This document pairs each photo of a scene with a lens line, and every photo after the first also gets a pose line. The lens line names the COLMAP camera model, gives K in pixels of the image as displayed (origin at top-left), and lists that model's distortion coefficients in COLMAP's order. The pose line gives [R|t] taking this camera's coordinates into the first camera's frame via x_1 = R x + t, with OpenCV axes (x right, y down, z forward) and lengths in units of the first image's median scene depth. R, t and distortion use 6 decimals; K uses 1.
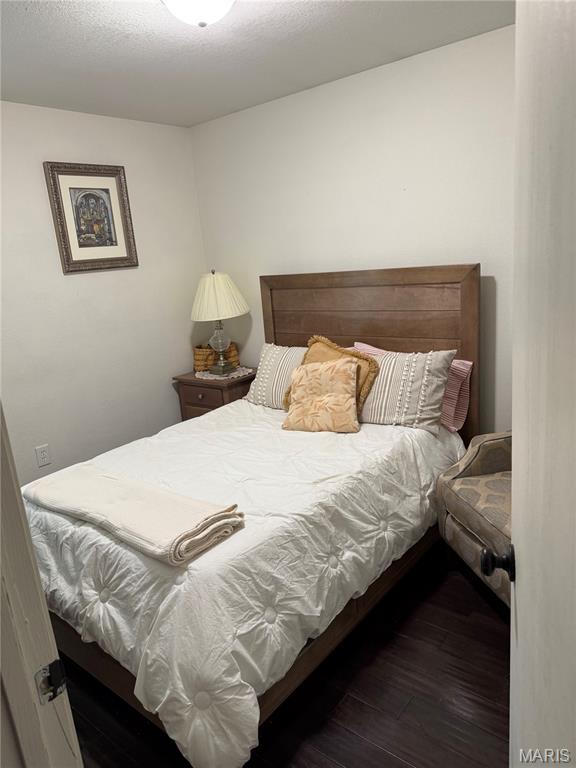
lens RADIAL K [[538.0, 0, 291.6], [0, 538.0, 384.7], [0, 0, 1]] dist [0.008515, -0.012784]
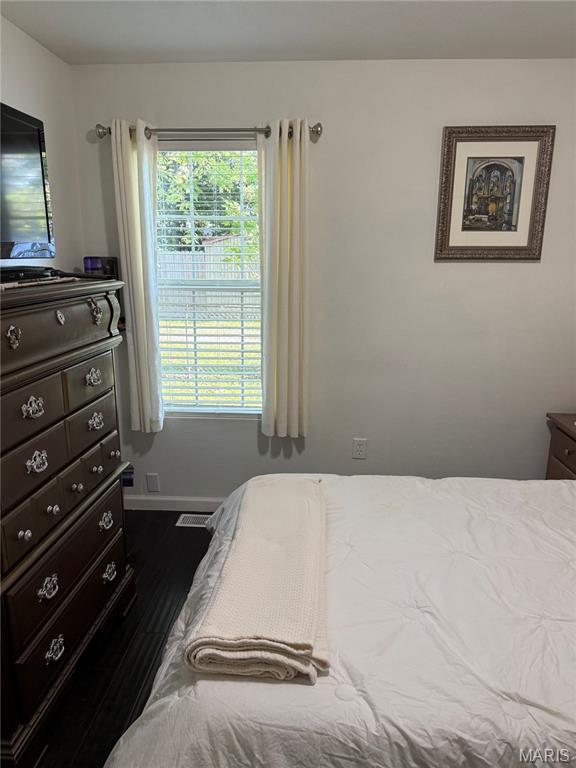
lens RADIAL K [[538.0, 0, 289.1], [0, 538.0, 386.3], [0, 0, 1]] dist [0.008515, -0.012784]
pose [[0.568592, 0.287665, -0.770683, 0.164143], [-0.253731, 0.952514, 0.168339, -0.099548], [0.782511, 0.099830, 0.614582, 0.308349]]
